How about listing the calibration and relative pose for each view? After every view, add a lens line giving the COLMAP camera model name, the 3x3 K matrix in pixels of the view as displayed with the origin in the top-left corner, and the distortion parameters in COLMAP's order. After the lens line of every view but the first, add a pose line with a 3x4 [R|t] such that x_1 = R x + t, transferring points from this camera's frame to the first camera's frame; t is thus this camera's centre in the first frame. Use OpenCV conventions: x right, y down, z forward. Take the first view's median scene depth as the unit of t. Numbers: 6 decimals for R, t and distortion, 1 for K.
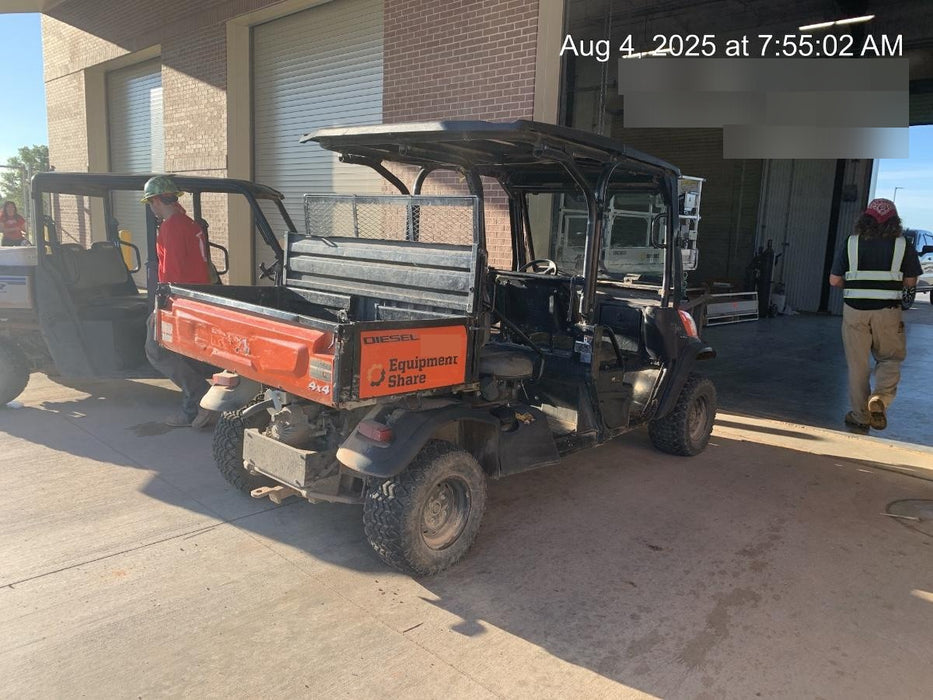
lens RADIAL K [[706.8, 0, 466.5], [0, 706.8, 350.0], [0, 0, 1]] dist [0.011733, 0.002580]
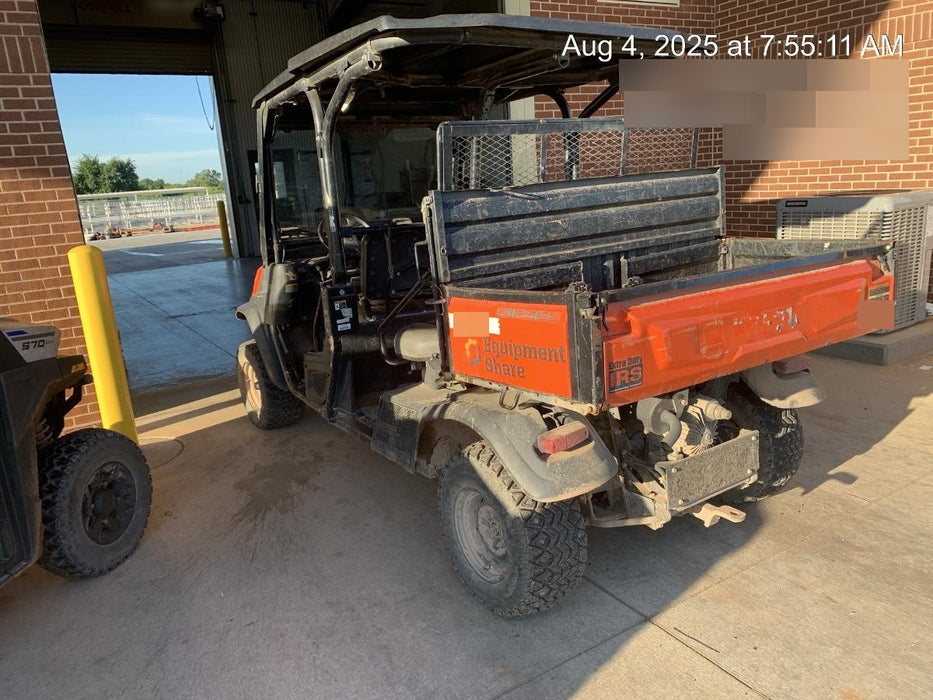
lens RADIAL K [[706.8, 0, 466.5], [0, 706.8, 350.0], [0, 0, 1]] dist [0.011733, 0.002580]
pose [[0.242558, -0.294637, 0.924313, -0.912393], [0.243950, 0.940675, 0.235835, -0.193426], [-0.938964, 0.168282, 0.300045, 0.908966]]
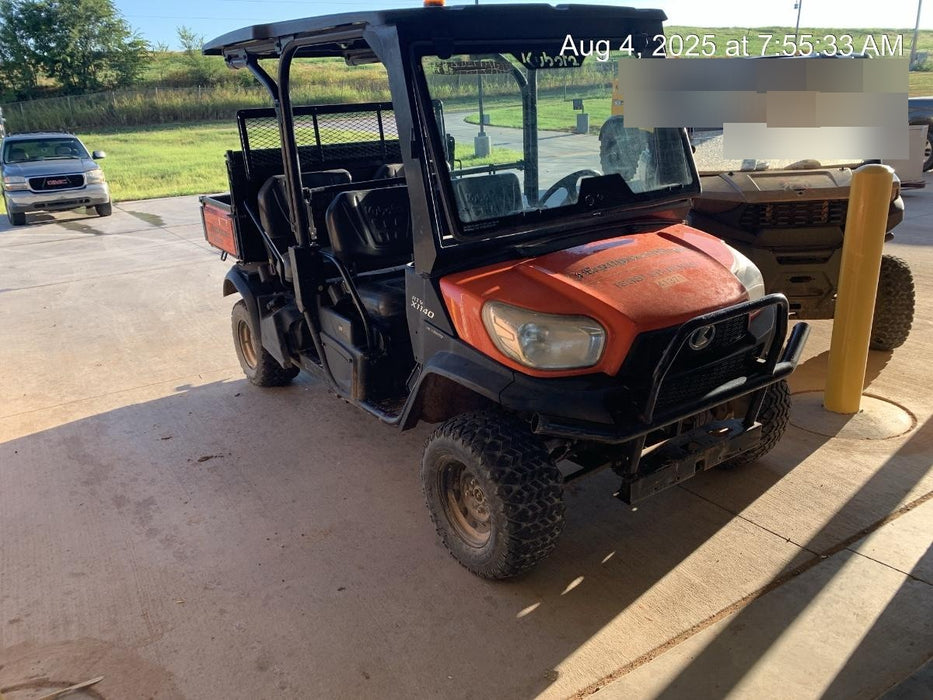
lens RADIAL K [[706.8, 0, 466.5], [0, 706.8, 350.0], [0, 0, 1]] dist [0.011733, 0.002580]
pose [[-0.220764, 0.288915, -0.931553, 1.057429], [-0.126820, 0.938507, 0.321126, -0.242633], [0.967047, 0.189033, -0.170548, 1.452053]]
